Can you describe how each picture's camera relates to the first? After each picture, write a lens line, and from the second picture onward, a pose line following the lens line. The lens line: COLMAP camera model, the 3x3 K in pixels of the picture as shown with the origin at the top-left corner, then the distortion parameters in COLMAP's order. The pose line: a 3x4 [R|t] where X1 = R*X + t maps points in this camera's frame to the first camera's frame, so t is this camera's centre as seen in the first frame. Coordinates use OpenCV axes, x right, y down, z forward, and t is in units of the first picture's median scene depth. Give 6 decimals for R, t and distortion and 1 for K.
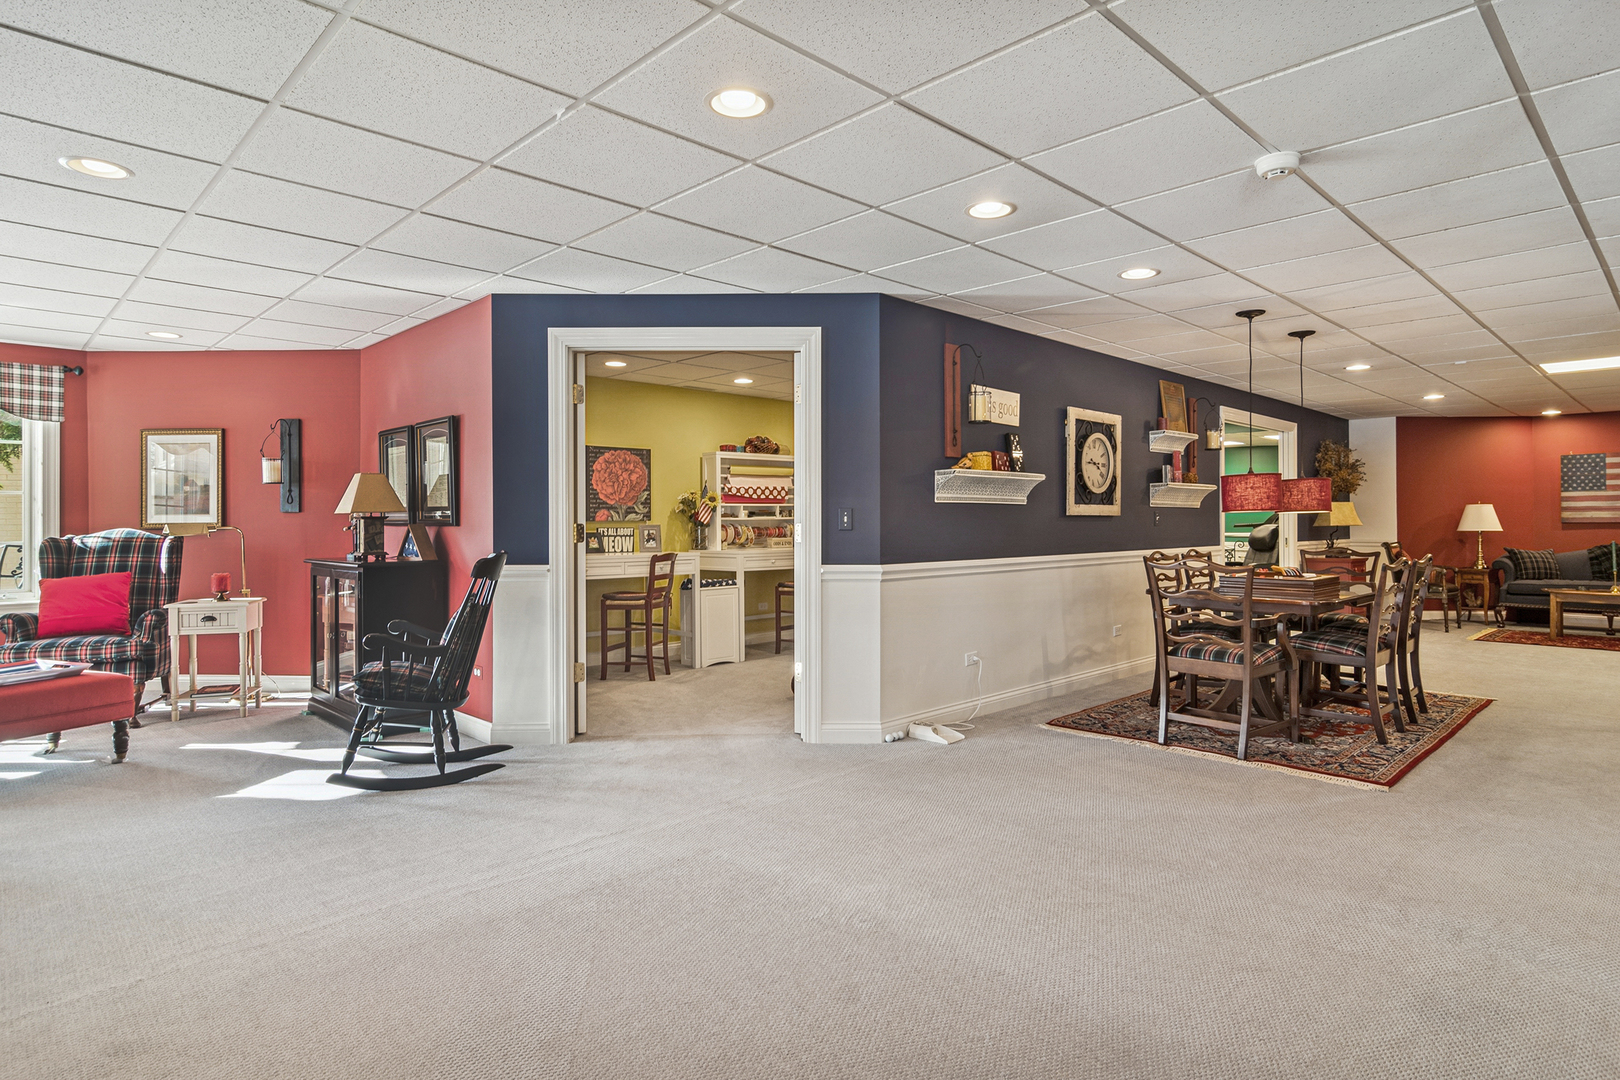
lens RADIAL K [[876.0, 0, 807.6], [0, 876.0, 531.7], [0, 0, 1]] dist [0.004900, -0.000075]
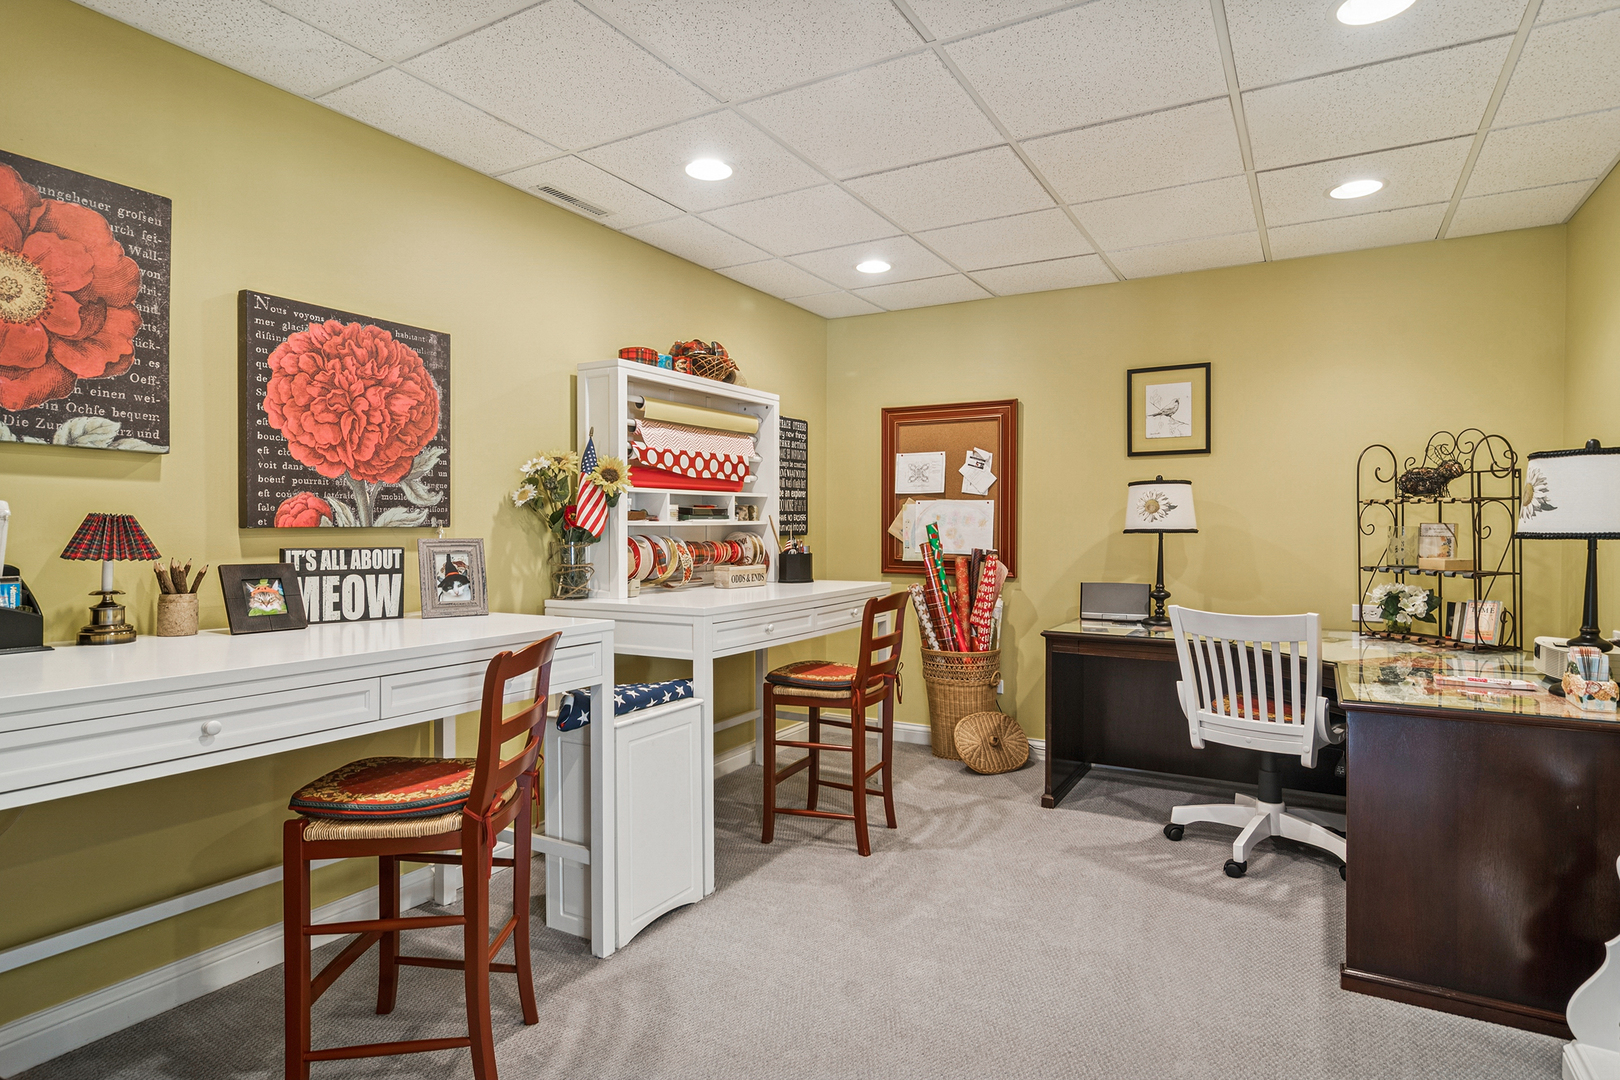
lens RADIAL K [[876.0, 0, 815.5], [0, 876.0, 536.0], [0, 0, 1]] dist [0.004900, -0.000075]
pose [[0.961637, 0.000749, 0.274323, -0.128360], [0.000121, 0.999995, -0.003152, -0.007309], [-0.274324, 0.003064, 0.961632, 0.584045]]
